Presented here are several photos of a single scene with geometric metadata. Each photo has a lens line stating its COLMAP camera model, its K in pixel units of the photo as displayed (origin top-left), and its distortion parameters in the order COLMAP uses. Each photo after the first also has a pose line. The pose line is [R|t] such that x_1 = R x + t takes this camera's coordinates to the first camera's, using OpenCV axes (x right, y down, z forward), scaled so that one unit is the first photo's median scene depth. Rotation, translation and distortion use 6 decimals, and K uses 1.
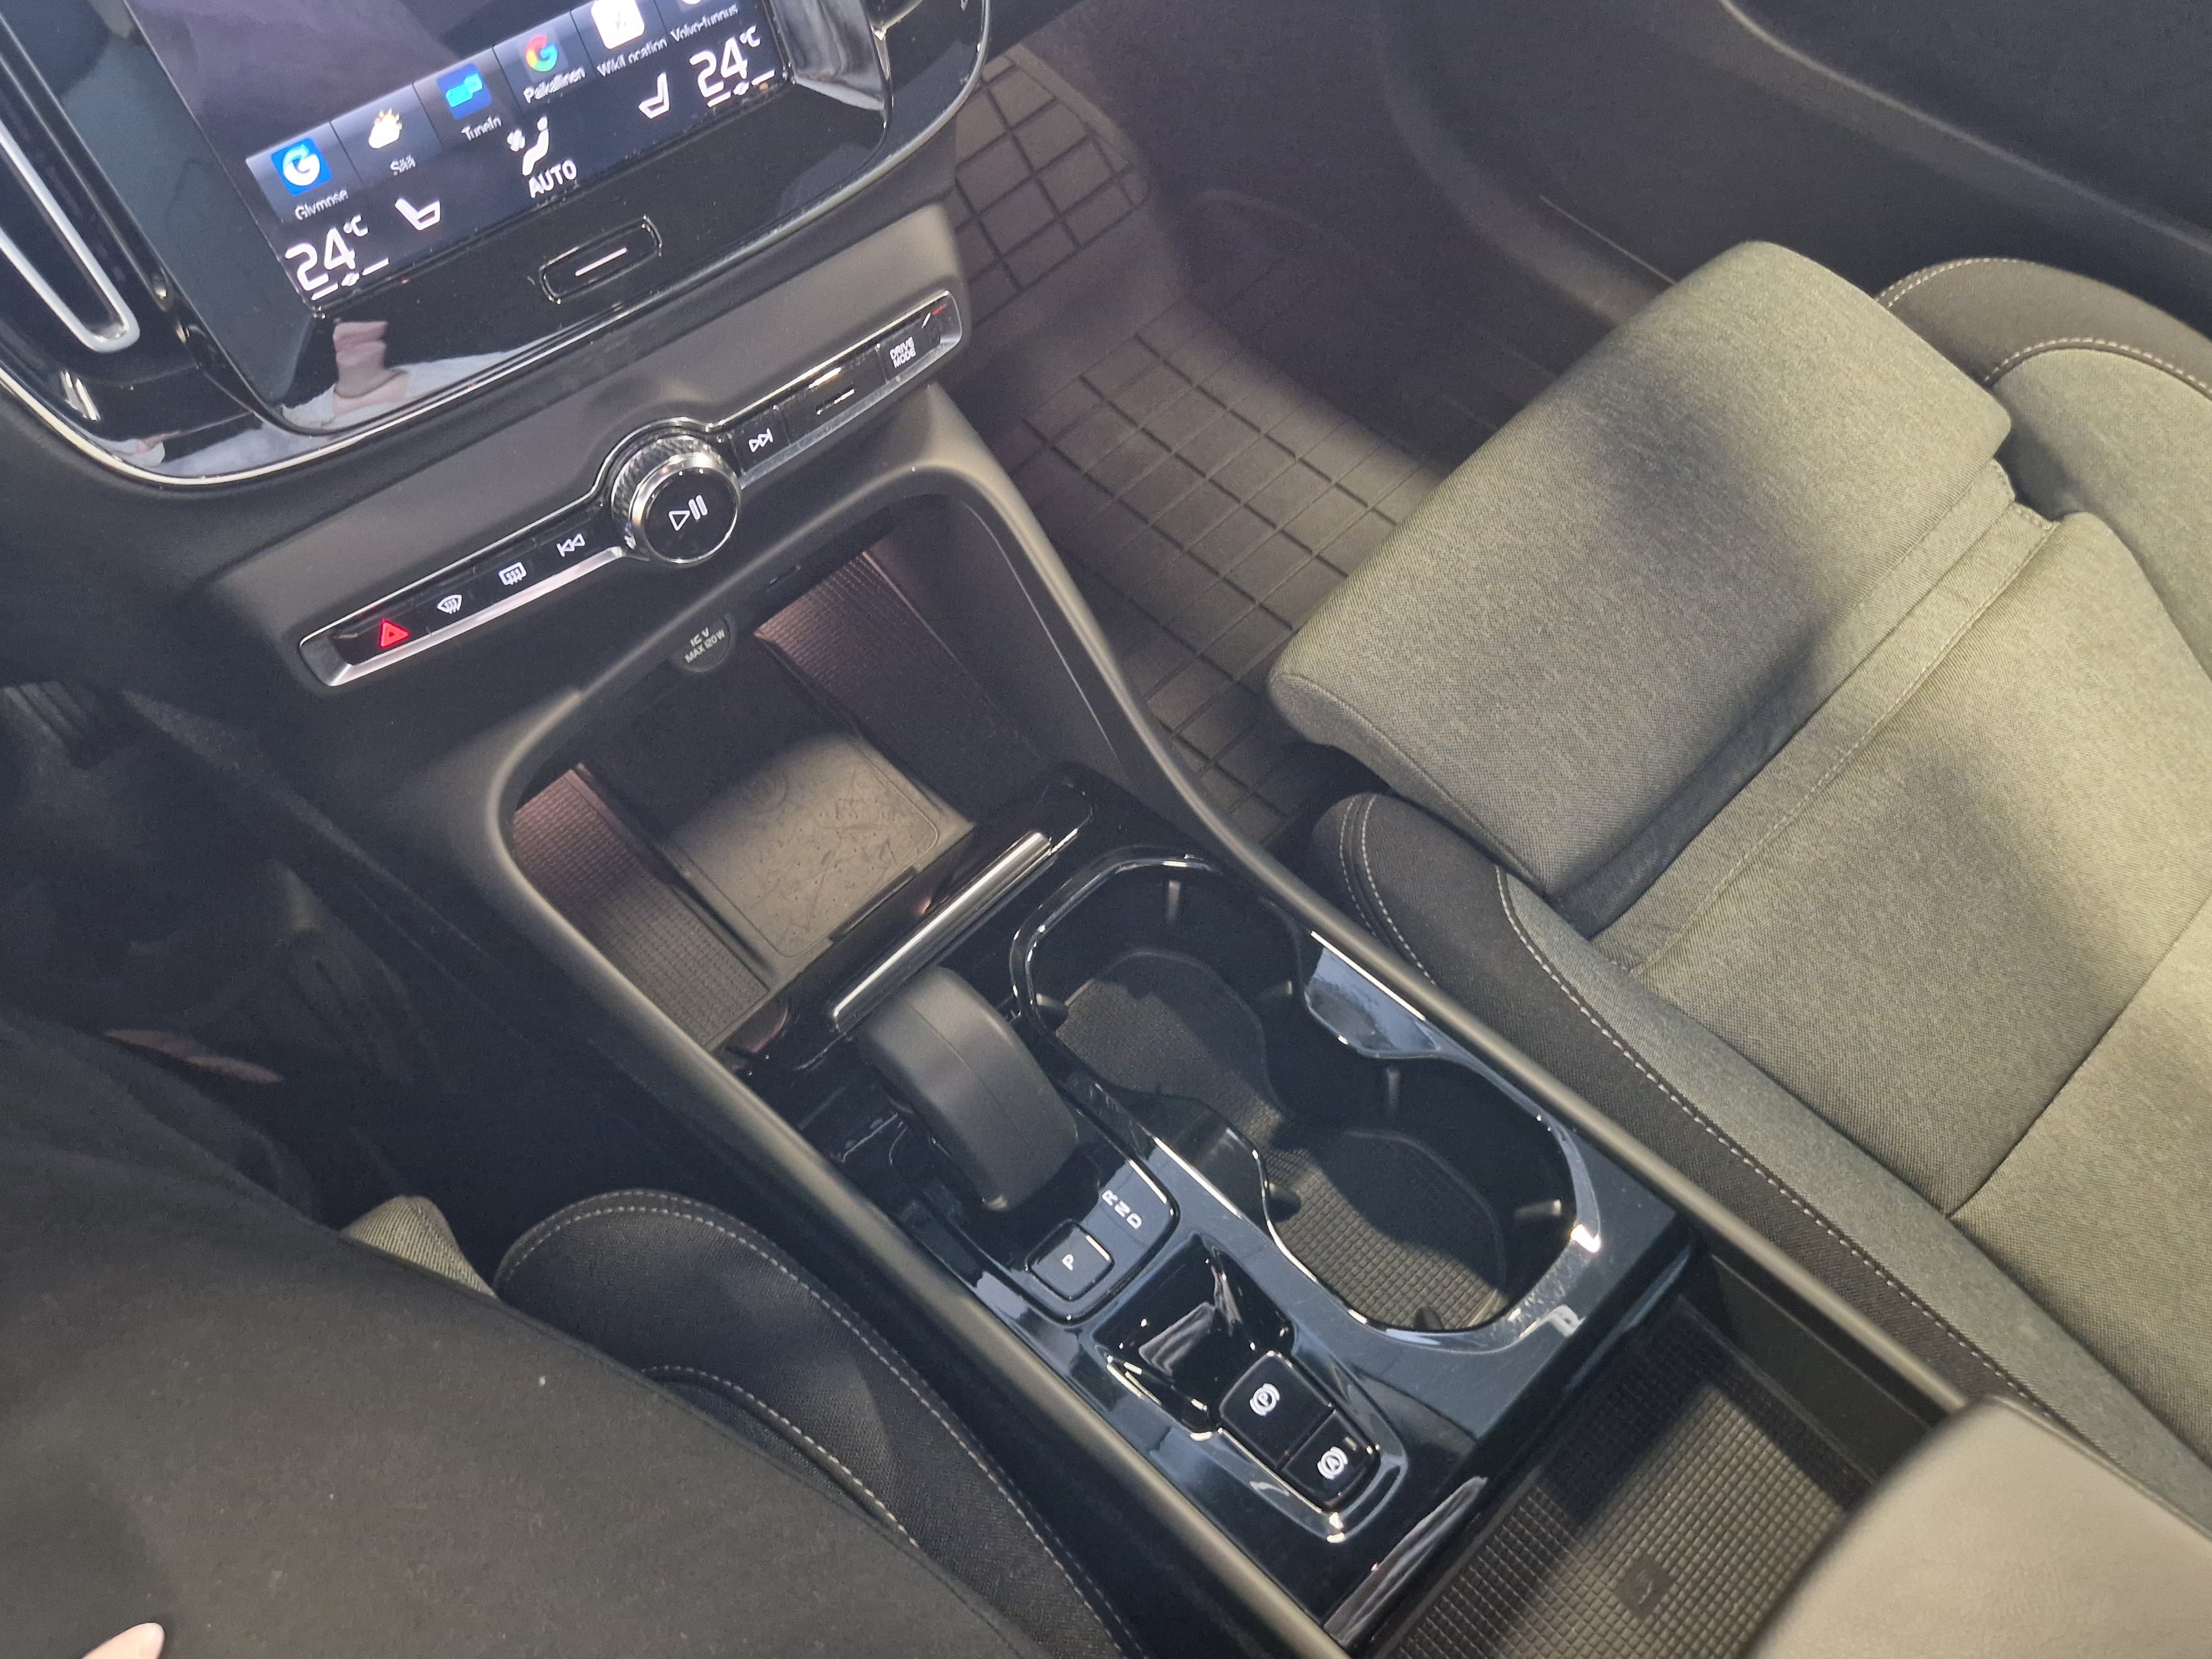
lens RADIAL K [[1774.0, 0, 1087.2], [0, 1774.0, 830.5], [0, 0, 1]] dist [0.050171, -0.033489]
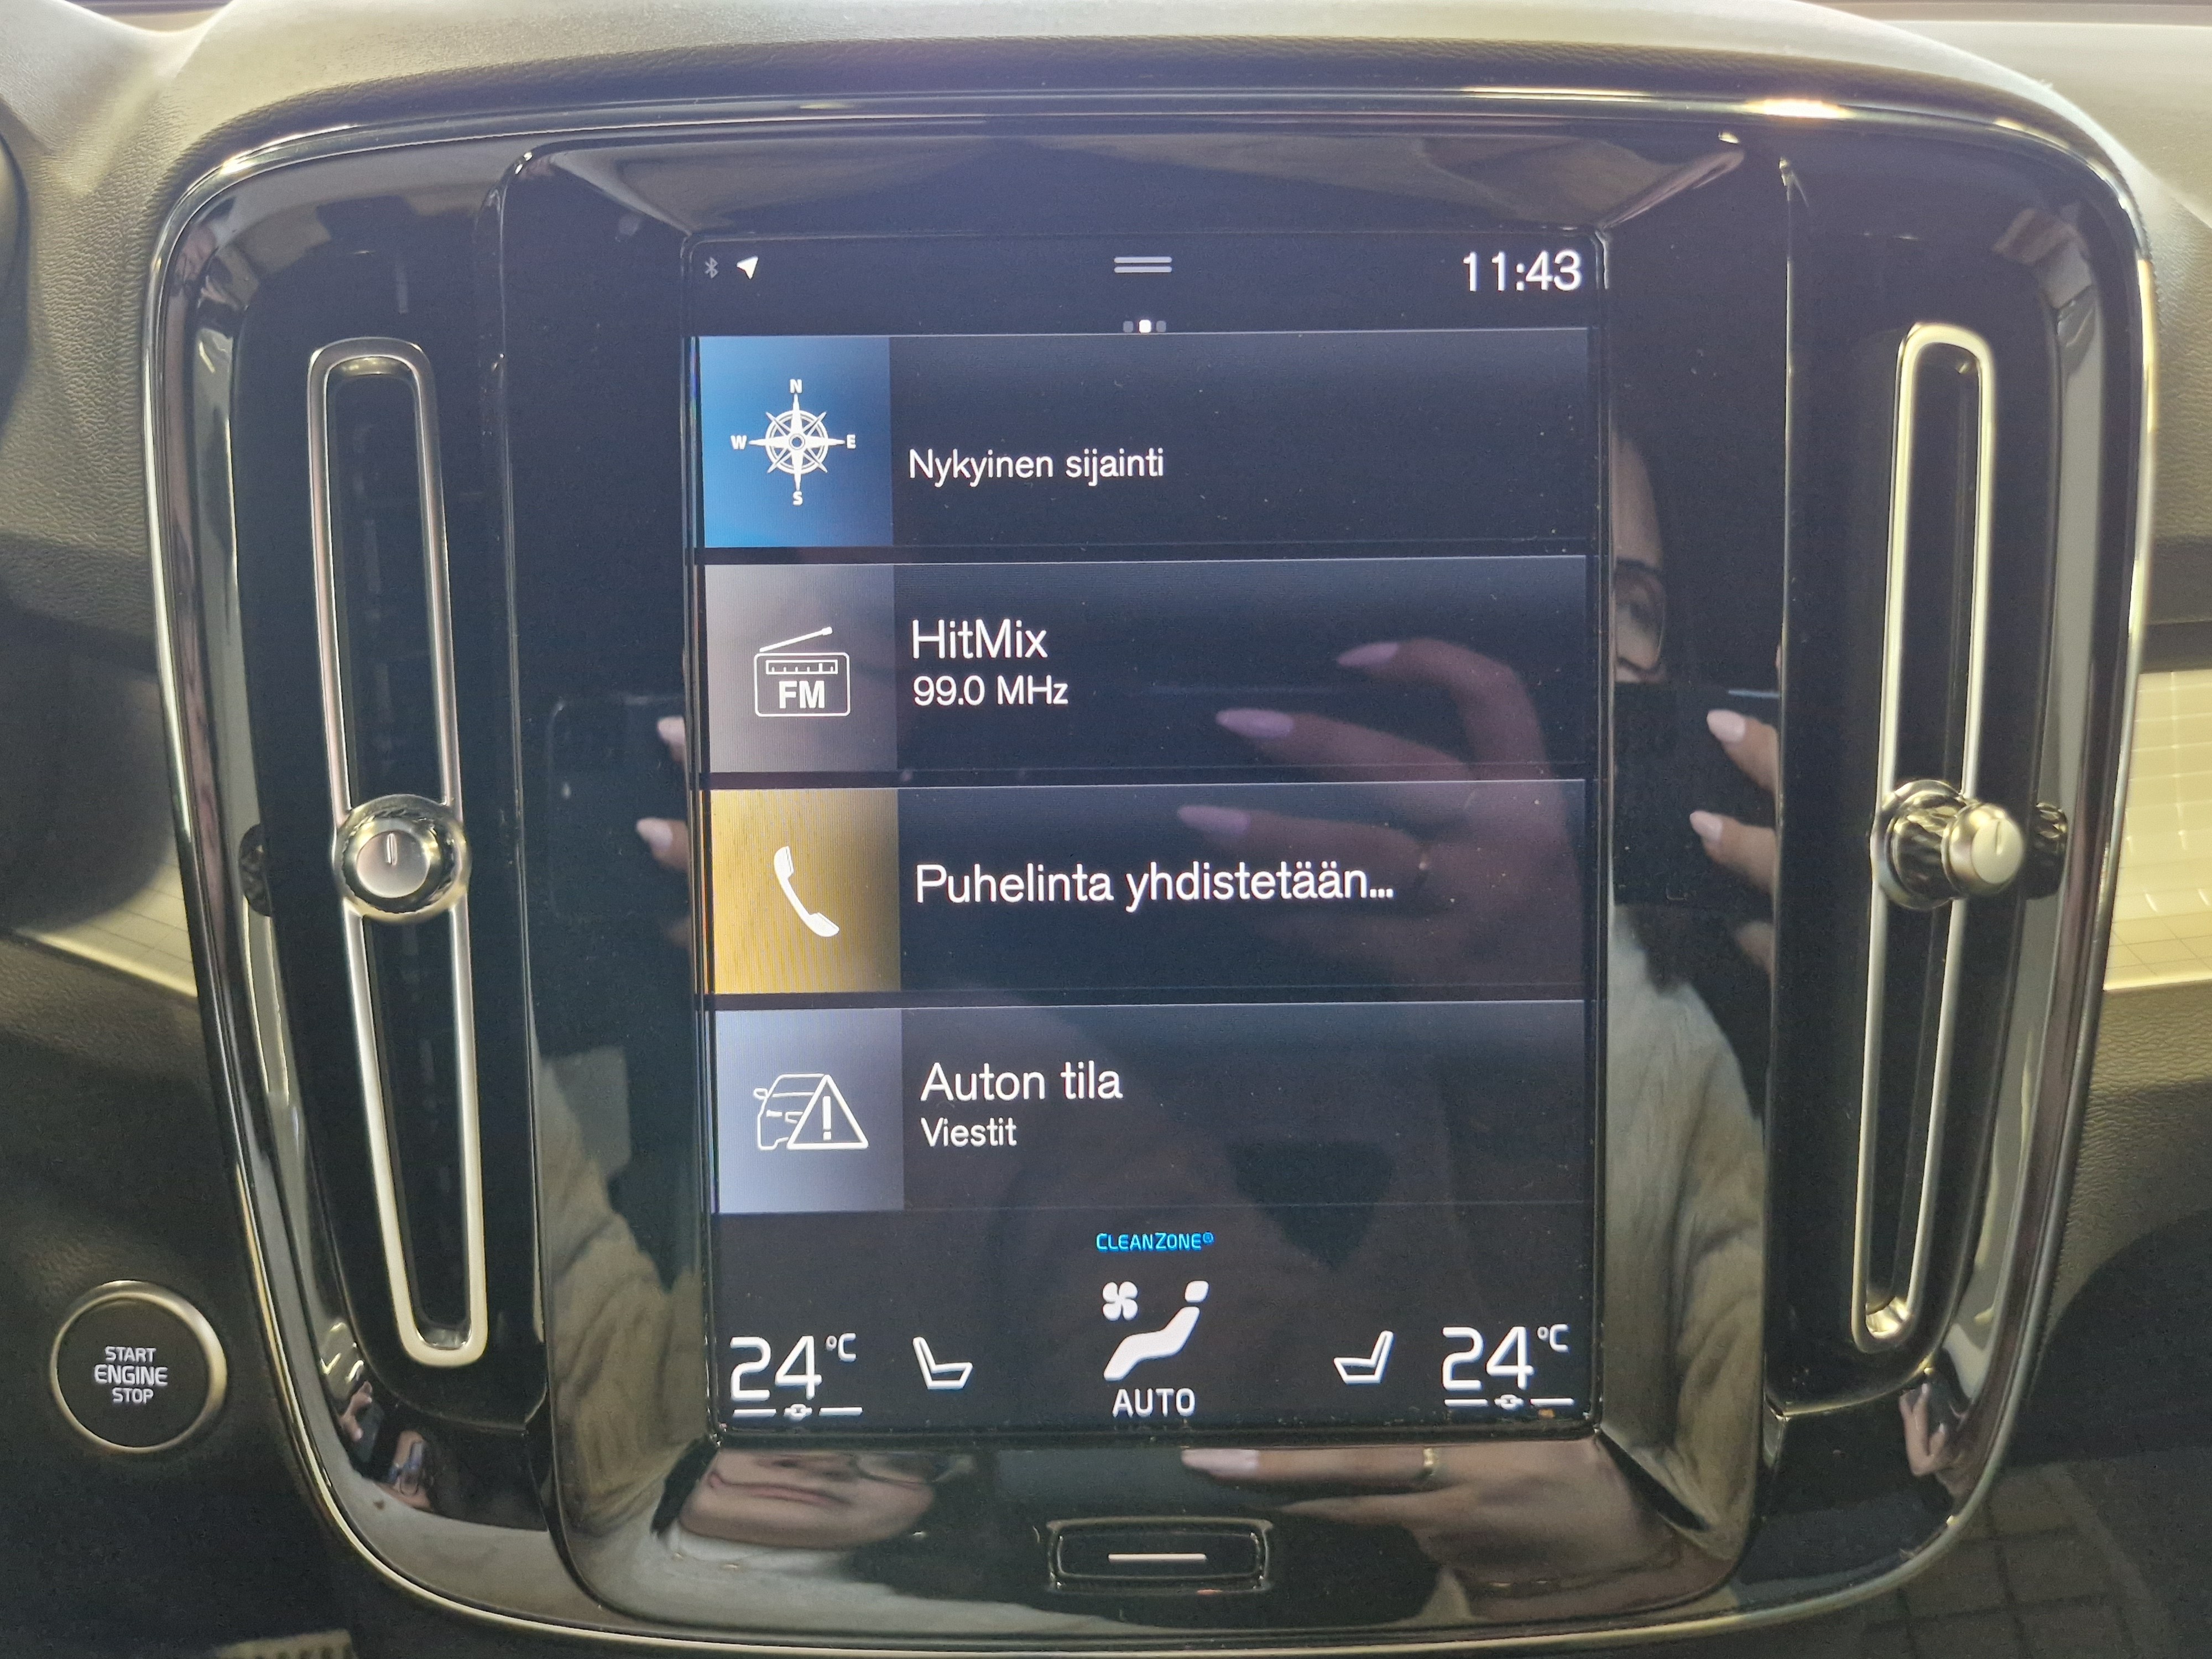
lens RADIAL K [[1774.0, 0, 1102.7], [0, 1774.0, 828.6], [0, 0, 1]] dist [0.050171, -0.033489]
pose [[0.801005, 0.256434, -0.540956, -0.017213], [-0.525266, 0.734554, -0.429565, -0.145242], [0.287206, 0.628229, 0.723077, 0.259702]]
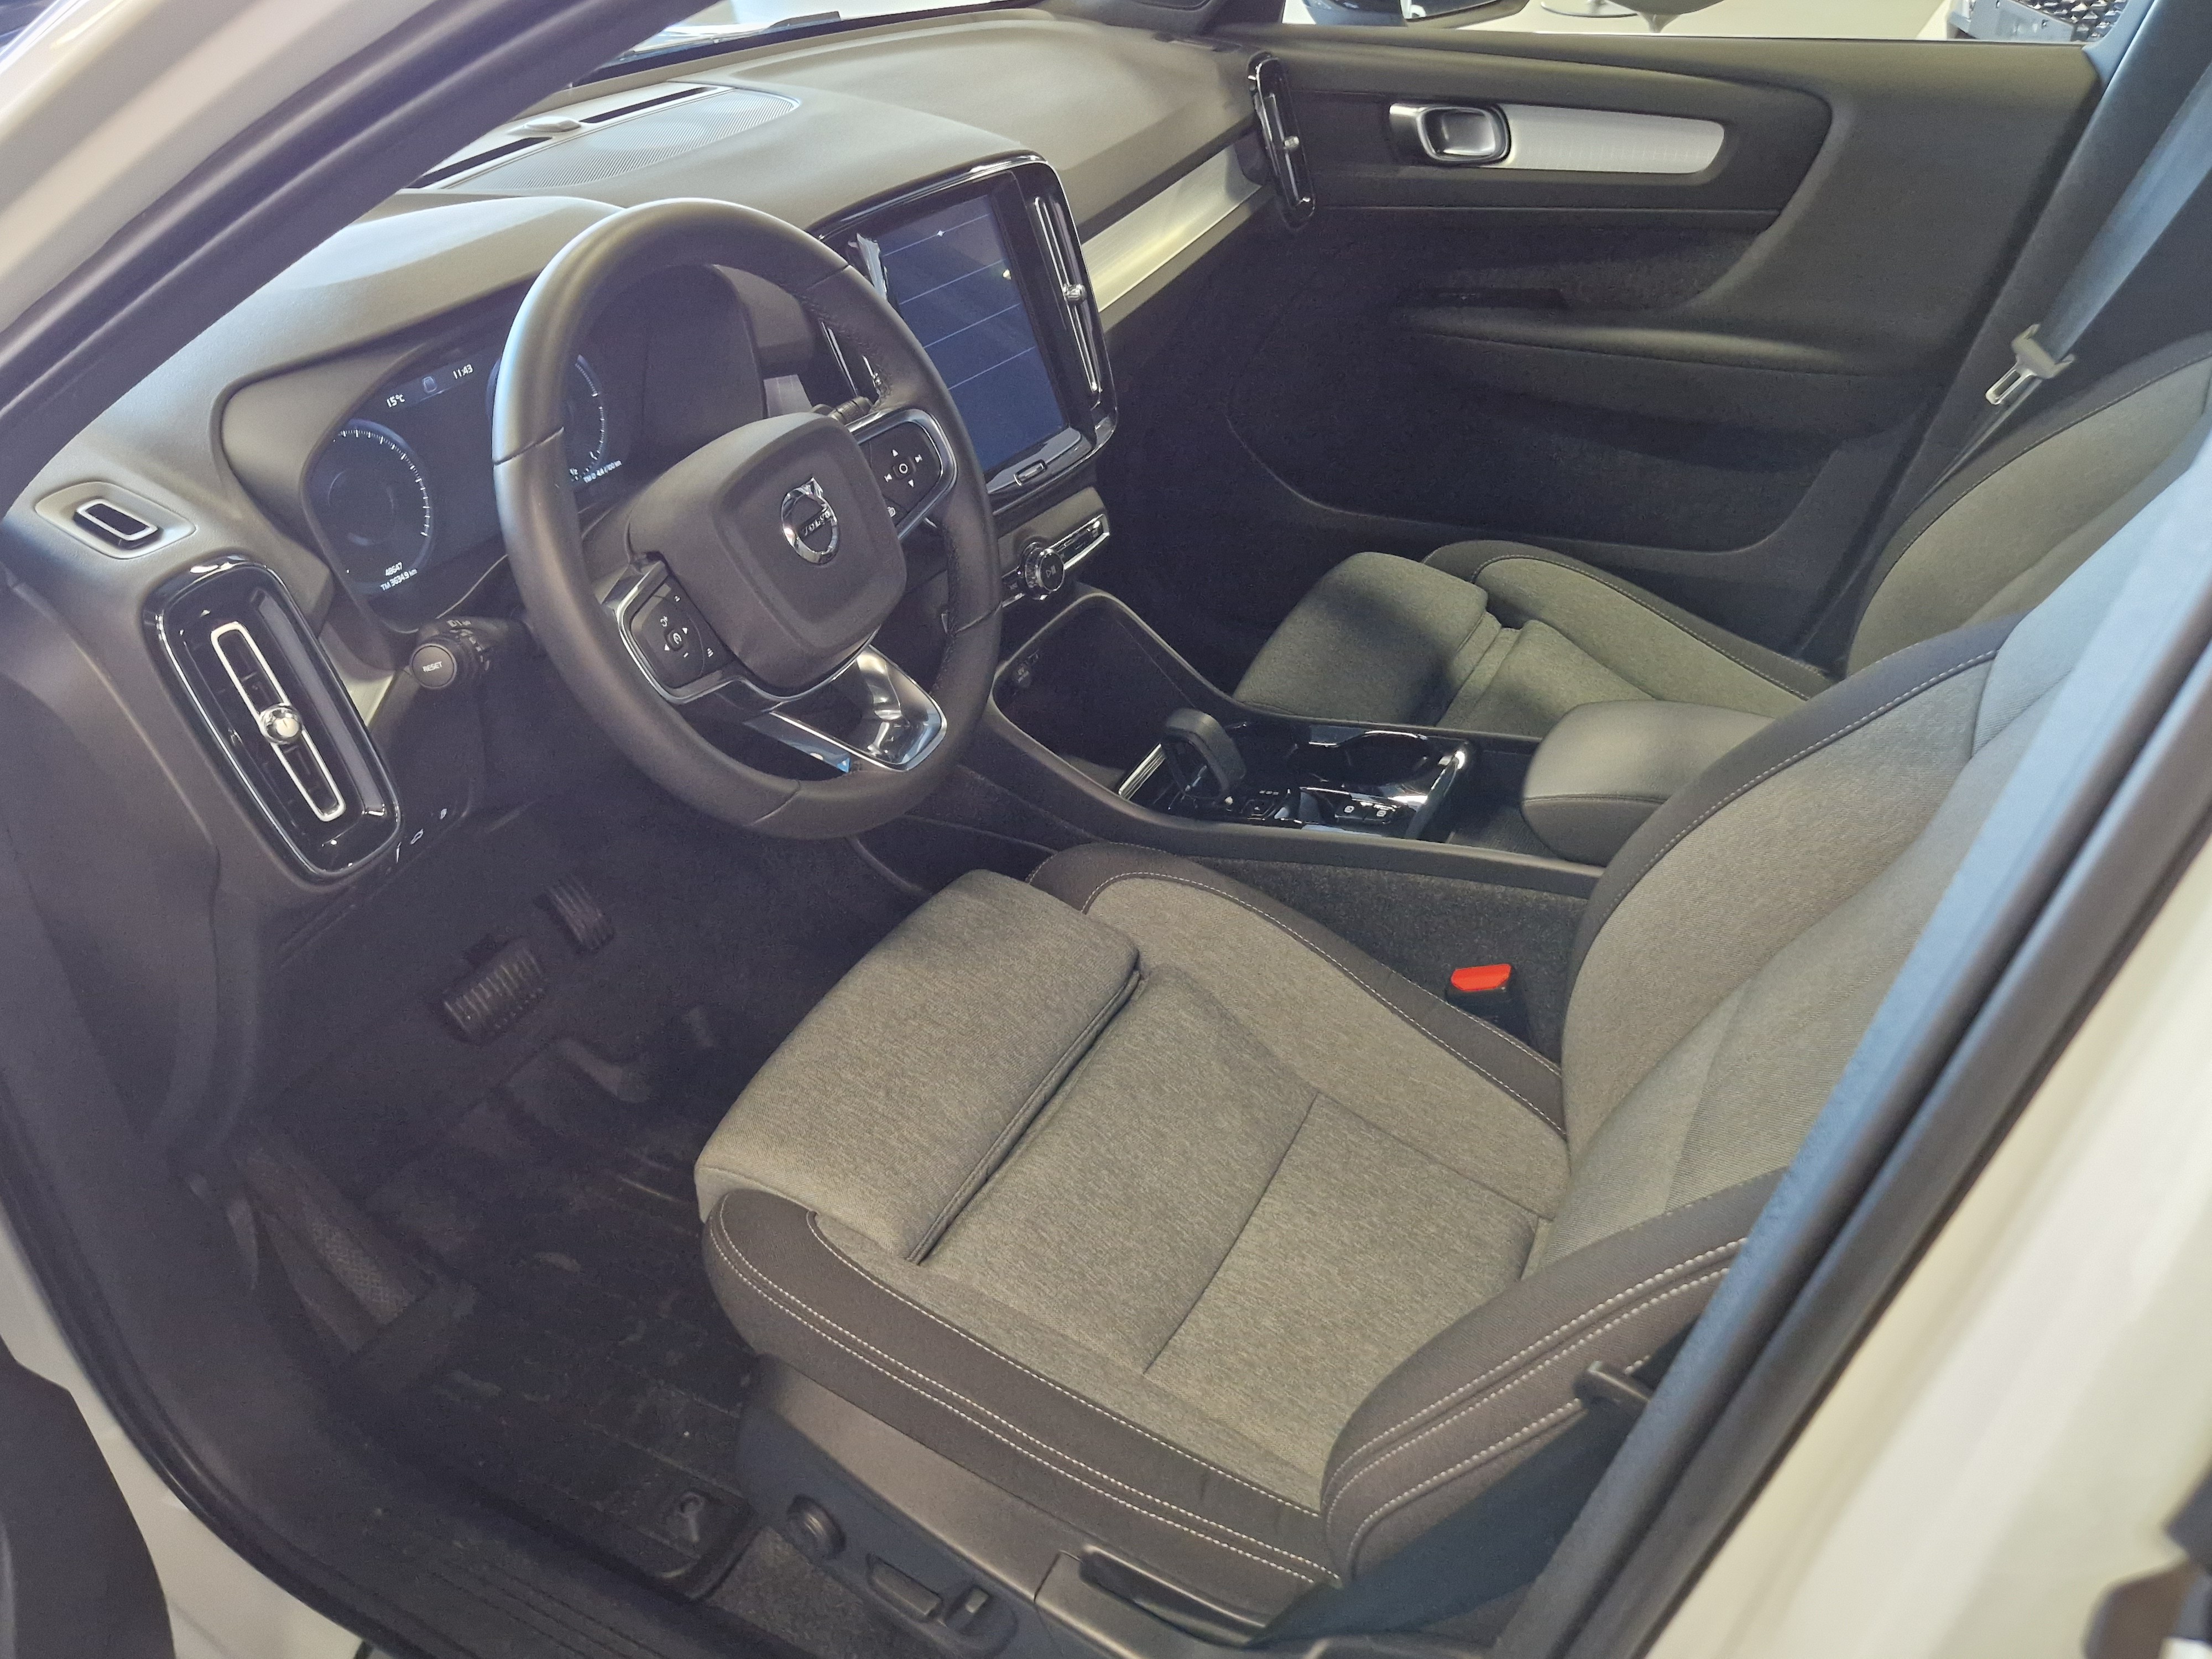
lens RADIAL K [[1774.0, 0, 1095.6], [0, 1774.0, 864.8], [0, 0, 1]] dist [0.050171, -0.033489]
pose [[0.950576, -0.181861, 0.251659, -0.667345], [0.274395, 0.871339, -0.406786, 0.961634], [-0.145302, 0.455735, 0.878176, -0.859685]]
